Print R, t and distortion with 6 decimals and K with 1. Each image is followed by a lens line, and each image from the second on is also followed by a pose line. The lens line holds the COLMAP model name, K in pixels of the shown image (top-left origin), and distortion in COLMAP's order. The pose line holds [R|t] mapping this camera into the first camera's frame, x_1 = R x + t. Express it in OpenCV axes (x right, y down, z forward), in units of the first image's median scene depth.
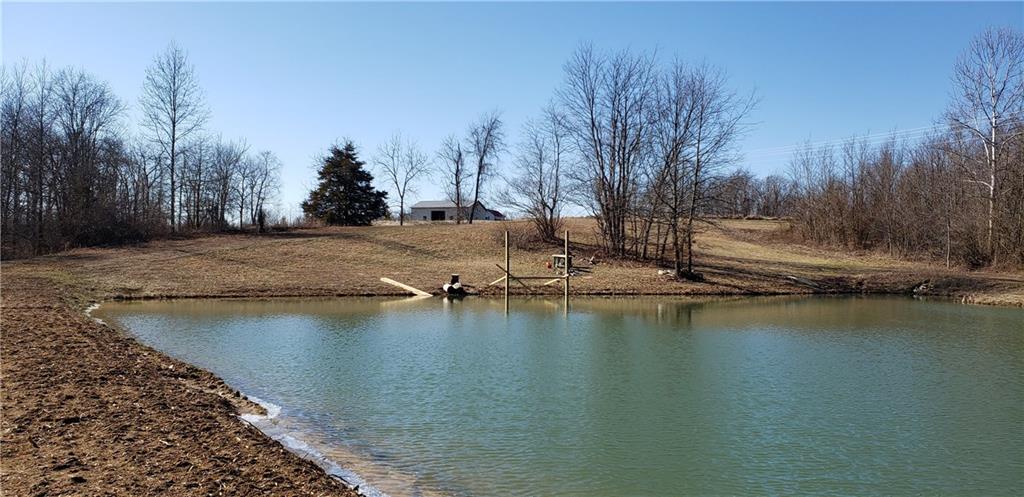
lens RADIAL K [[767.5, 0, 508.9], [0, 767.5, 244.5], [0, 0, 1]] dist [0.056939, -0.076607]
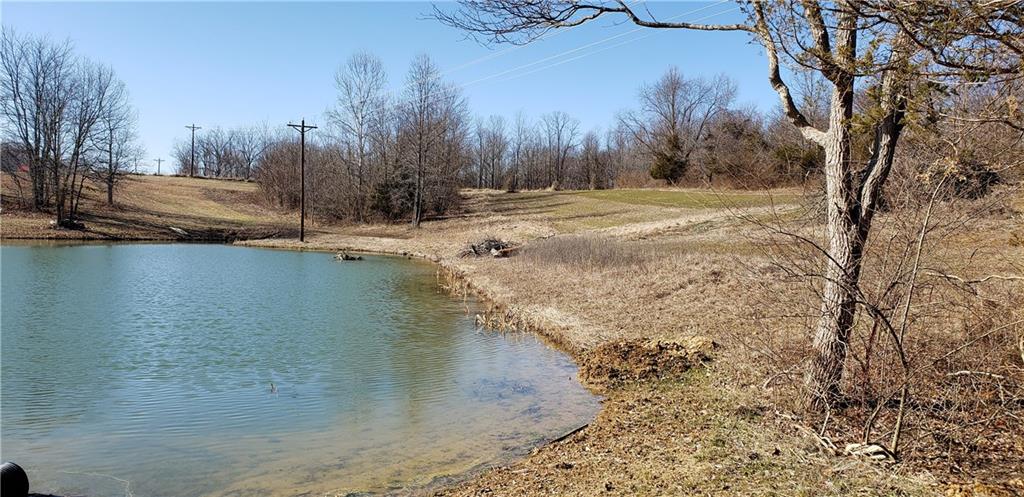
lens RADIAL K [[767.5, 0, 509.9], [0, 767.5, 242.6], [0, 0, 1]] dist [0.056939, -0.076607]
pose [[0.907341, 0.011856, 0.420229, 0.354803], [-0.034380, 0.998347, 0.046065, -0.014661], [-0.418988, -0.056244, 0.906248, -0.481969]]
